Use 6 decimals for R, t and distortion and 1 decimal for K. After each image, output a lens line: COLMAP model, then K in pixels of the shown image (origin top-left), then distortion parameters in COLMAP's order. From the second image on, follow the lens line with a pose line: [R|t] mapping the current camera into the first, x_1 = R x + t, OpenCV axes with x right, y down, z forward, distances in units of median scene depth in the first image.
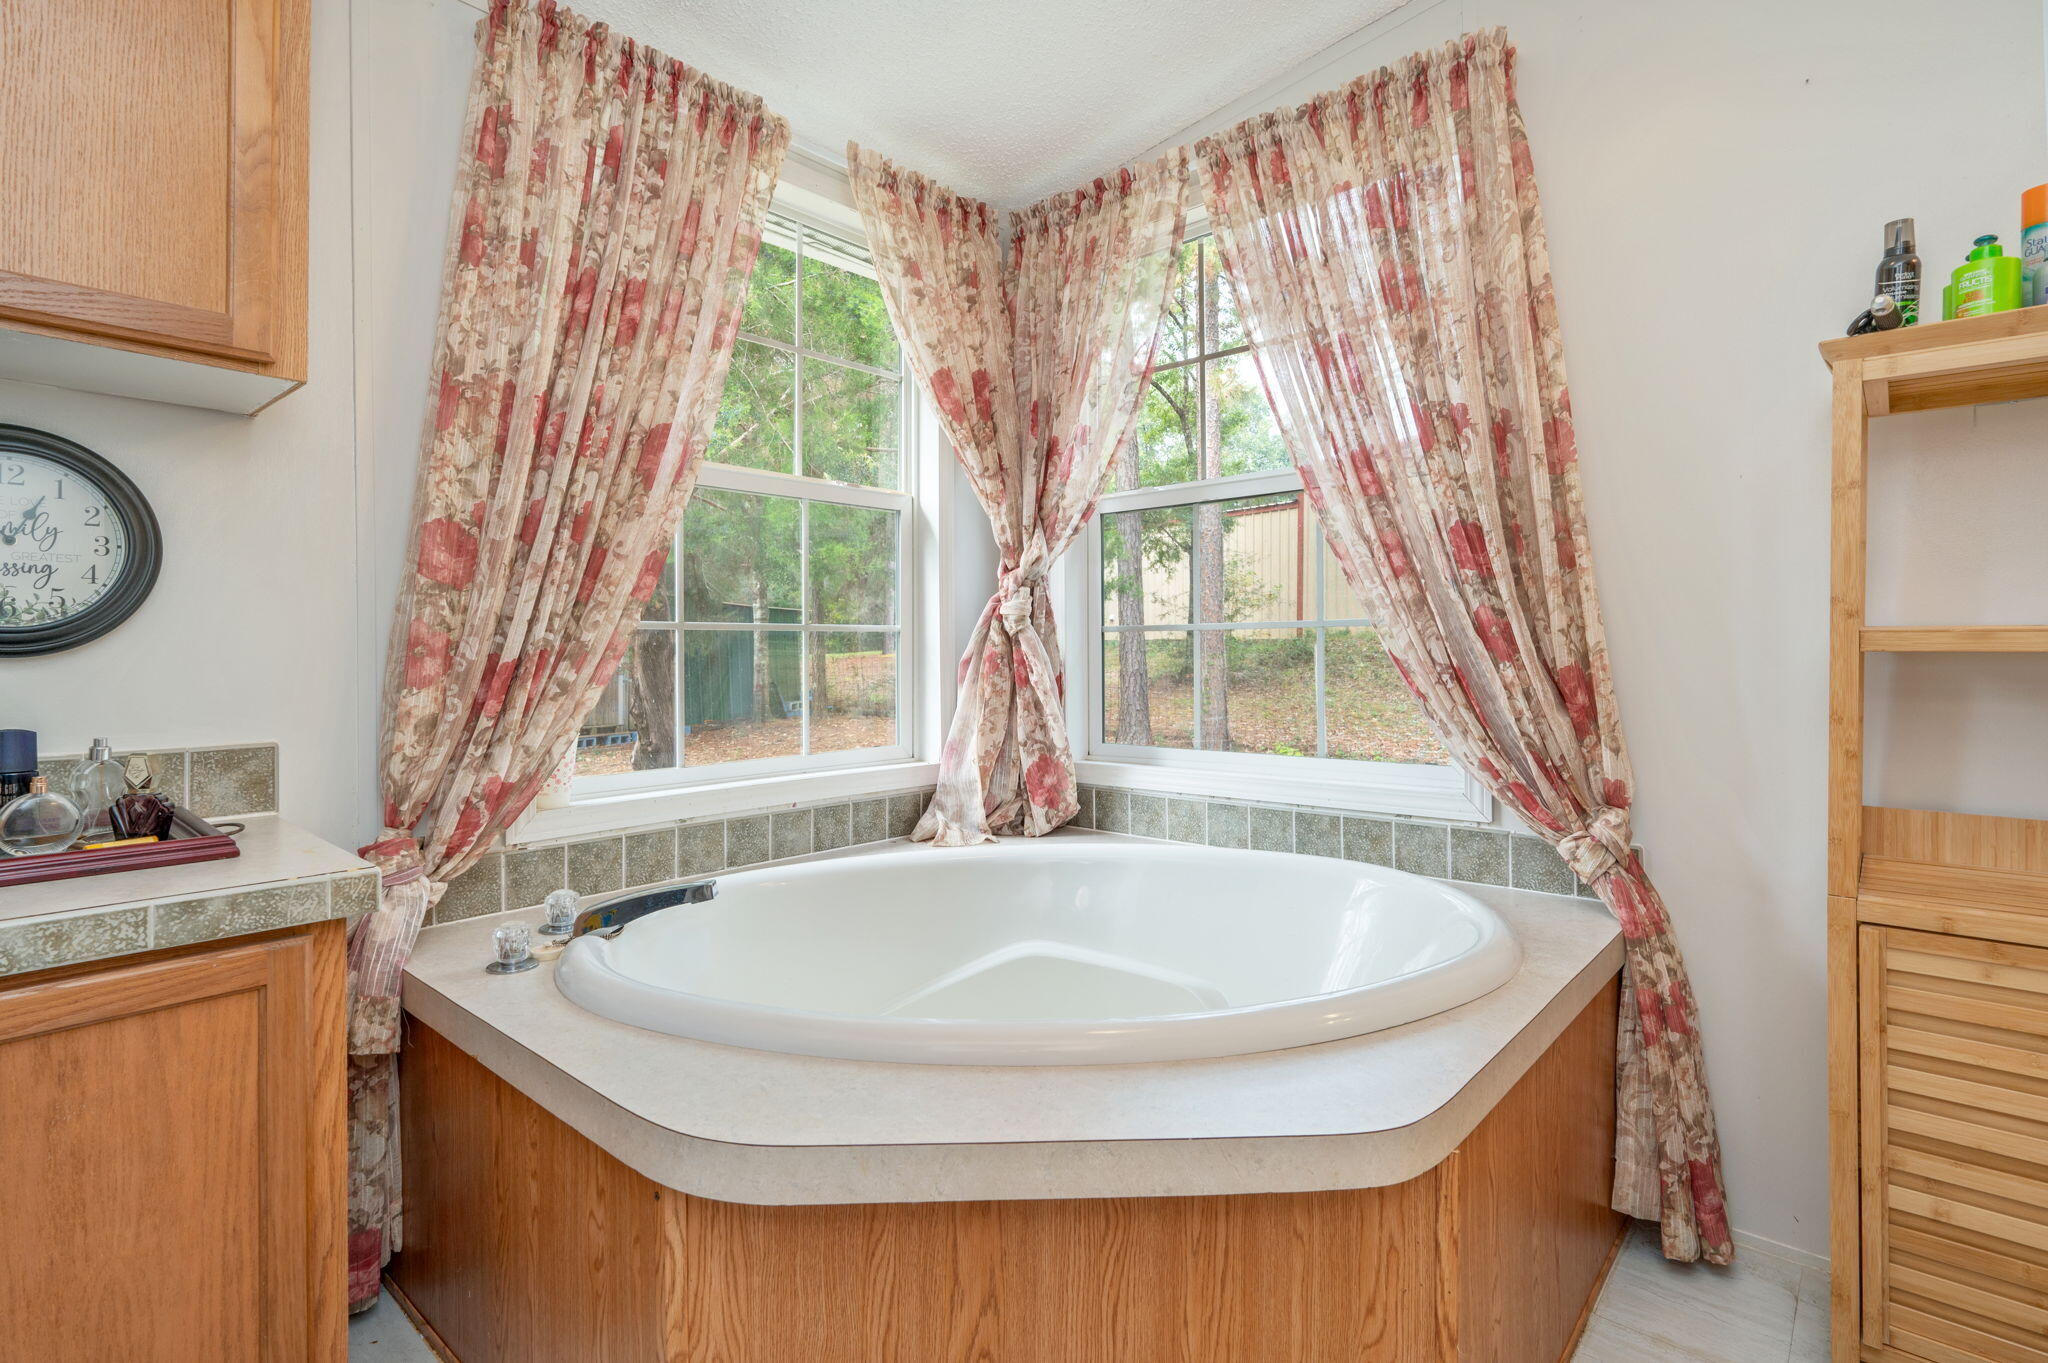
lens RADIAL K [[989.6, 0, 1021.7], [0, 989.6, 644.4], [0, 0, 1]] dist [0.000344, 0.000309]
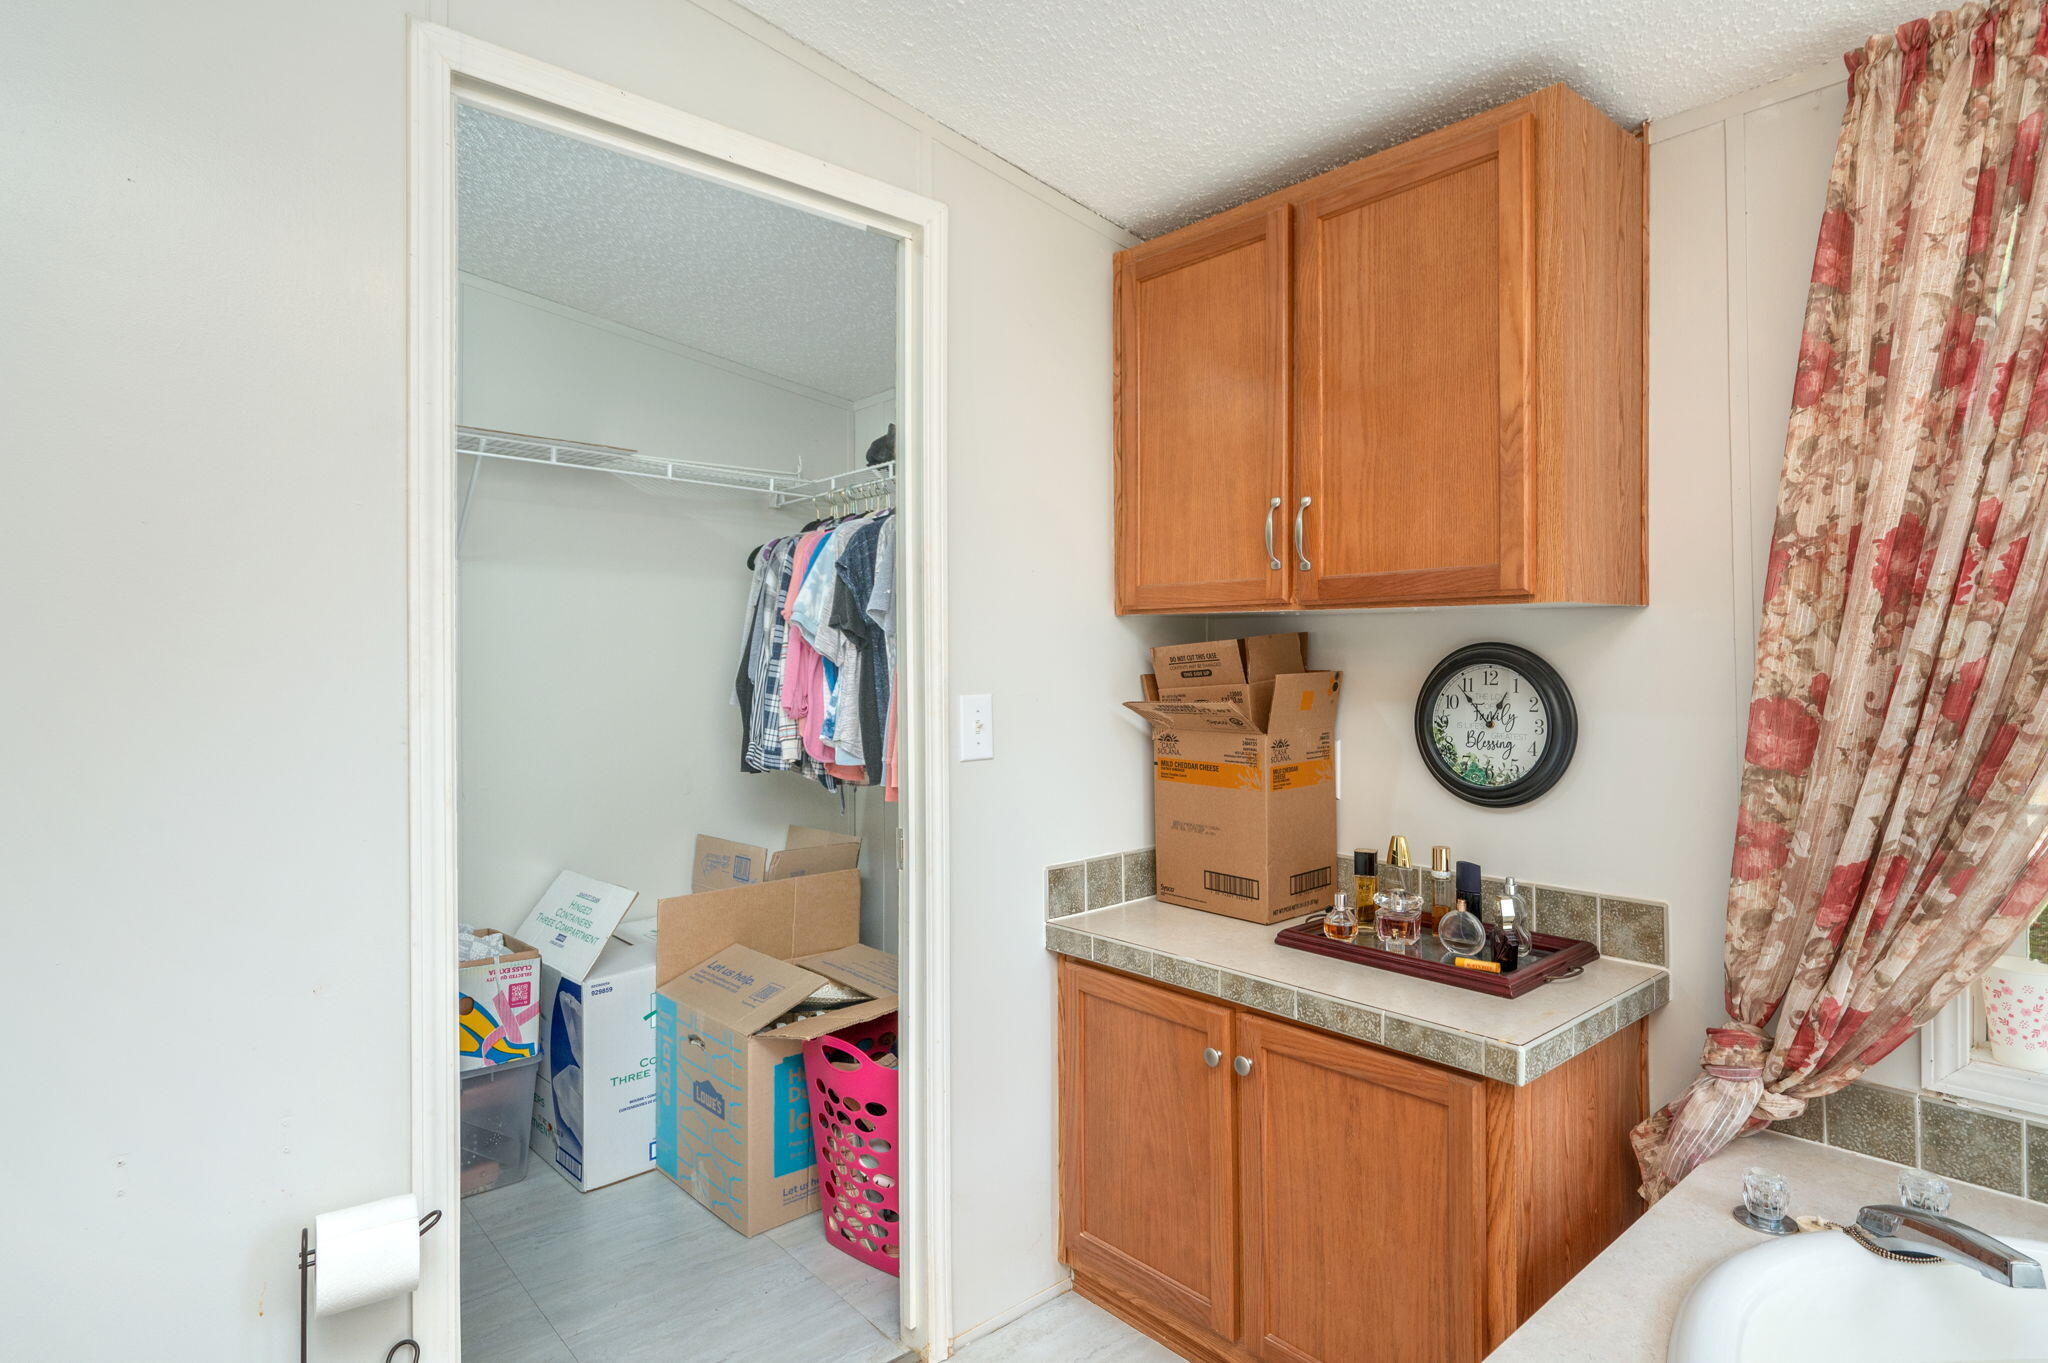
lens RADIAL K [[1039.6, 0, 1024.0], [0, 1039.6, 681.5], [0, 0, 1]] dist [0.002452, 0.000959]
pose [[-0.100339, 0.006624, -0.994931, 0.424009], [0.003664, 0.999974, 0.006288, -0.145960], [0.994947, -0.003015, -0.100361, 0.399951]]
